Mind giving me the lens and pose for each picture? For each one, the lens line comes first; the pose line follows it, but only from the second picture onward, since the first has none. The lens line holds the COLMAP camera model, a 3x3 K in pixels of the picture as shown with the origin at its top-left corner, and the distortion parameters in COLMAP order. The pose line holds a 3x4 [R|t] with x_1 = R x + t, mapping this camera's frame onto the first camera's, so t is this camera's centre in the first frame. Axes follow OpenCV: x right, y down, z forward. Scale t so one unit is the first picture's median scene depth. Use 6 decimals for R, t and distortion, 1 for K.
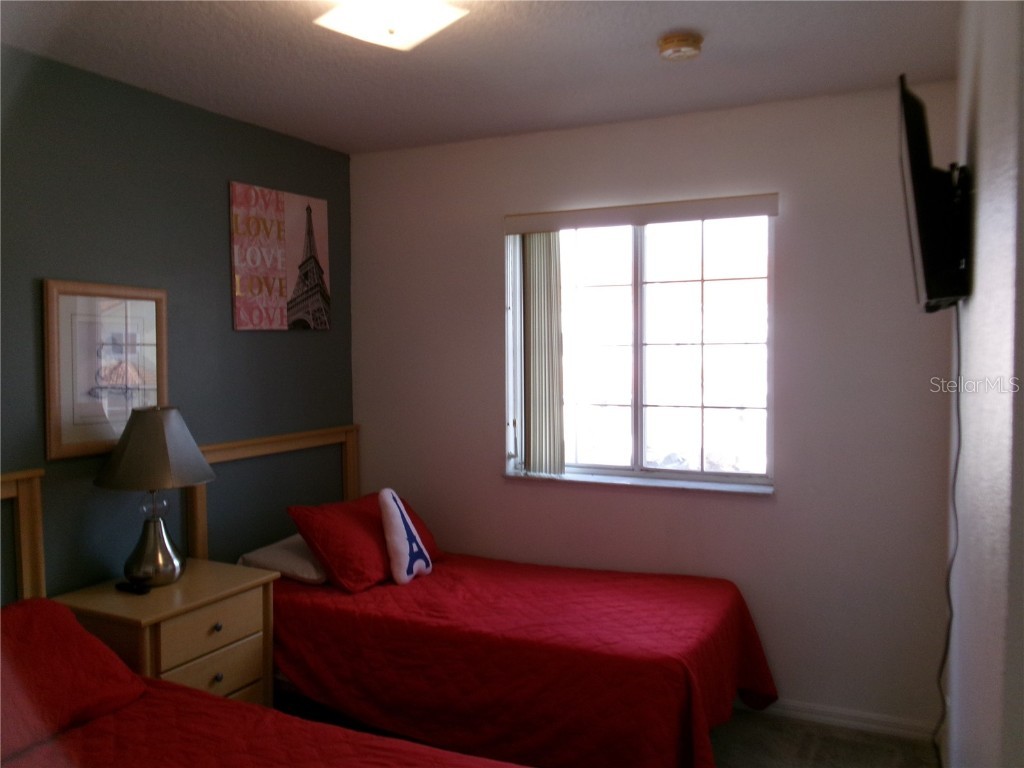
lens RADIAL K [[840.6, 0, 512.0], [0, 840.6, 384.0], [0, 0, 1]] dist [0.002665, 0.000941]
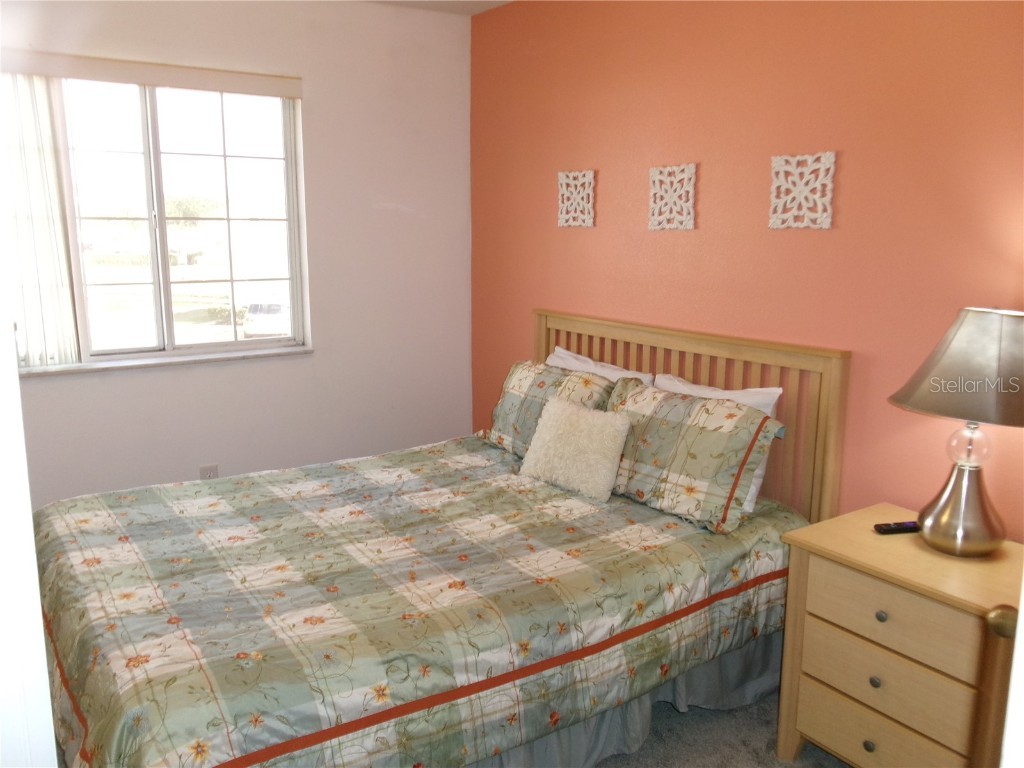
lens RADIAL K [[840.6, 0, 512.0], [0, 840.6, 384.0], [0, 0, 1]] dist [0.002665, 0.000941]
pose [[0.502511, -0.154756, 0.850607, -0.505414], [0.024465, 0.986001, 0.164936, -0.008963], [-0.864224, -0.062072, 0.499263, 0.172472]]
